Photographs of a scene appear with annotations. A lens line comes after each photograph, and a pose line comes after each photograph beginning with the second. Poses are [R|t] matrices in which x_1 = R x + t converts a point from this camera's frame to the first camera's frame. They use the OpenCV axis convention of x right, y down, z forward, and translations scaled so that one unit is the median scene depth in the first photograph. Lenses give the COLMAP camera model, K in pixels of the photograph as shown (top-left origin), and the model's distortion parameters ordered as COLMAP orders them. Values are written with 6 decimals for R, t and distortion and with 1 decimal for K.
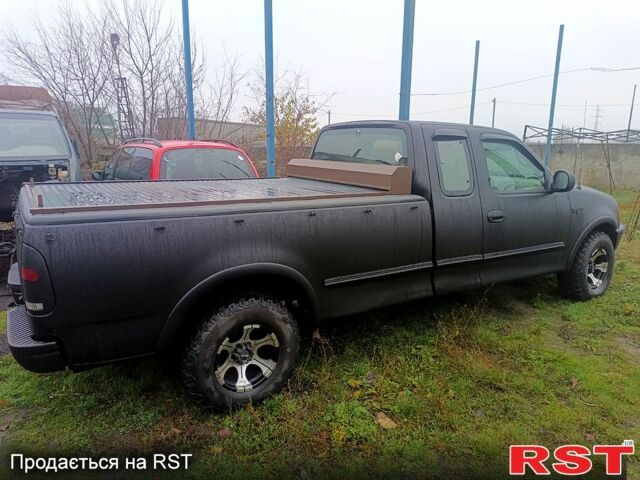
lens RADIAL K [[465.4, 0, 320.0], [0, 465.4, 240.0], [0, 0, 1]] dist [0.050580, -0.004411]
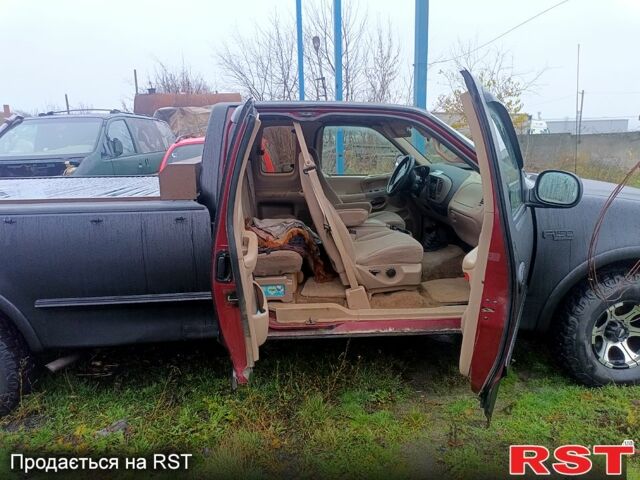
lens RADIAL K [[465.4, 0, 320.0], [0, 465.4, 240.0], [0, 0, 1]] dist [0.050580, -0.004411]
pose [[0.873580, 0.072779, -0.481208, 0.511441], [-0.064198, 0.997348, 0.034297, -0.050233], [0.482428, 0.000931, 0.875935, 0.301269]]
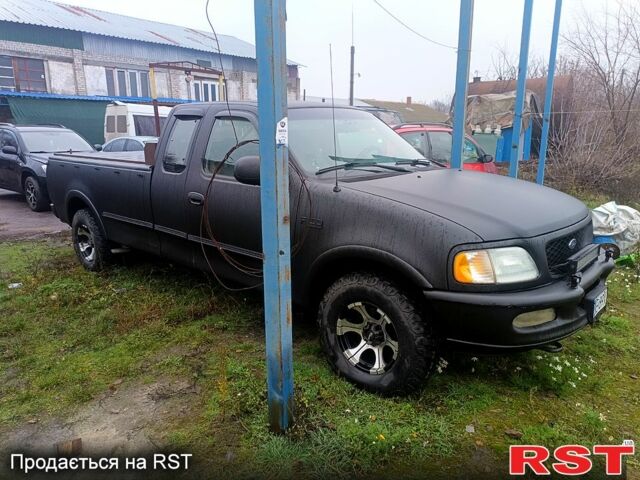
lens RADIAL K [[465.4, 0, 320.0], [0, 465.4, 240.0], [0, 0, 1]] dist [0.050580, -0.004411]
pose [[0.268357, 0.207840, -0.940631, 1.028152], [-0.184075, 0.969519, 0.161707, -0.128152], [0.945569, 0.129752, 0.298435, 0.737322]]
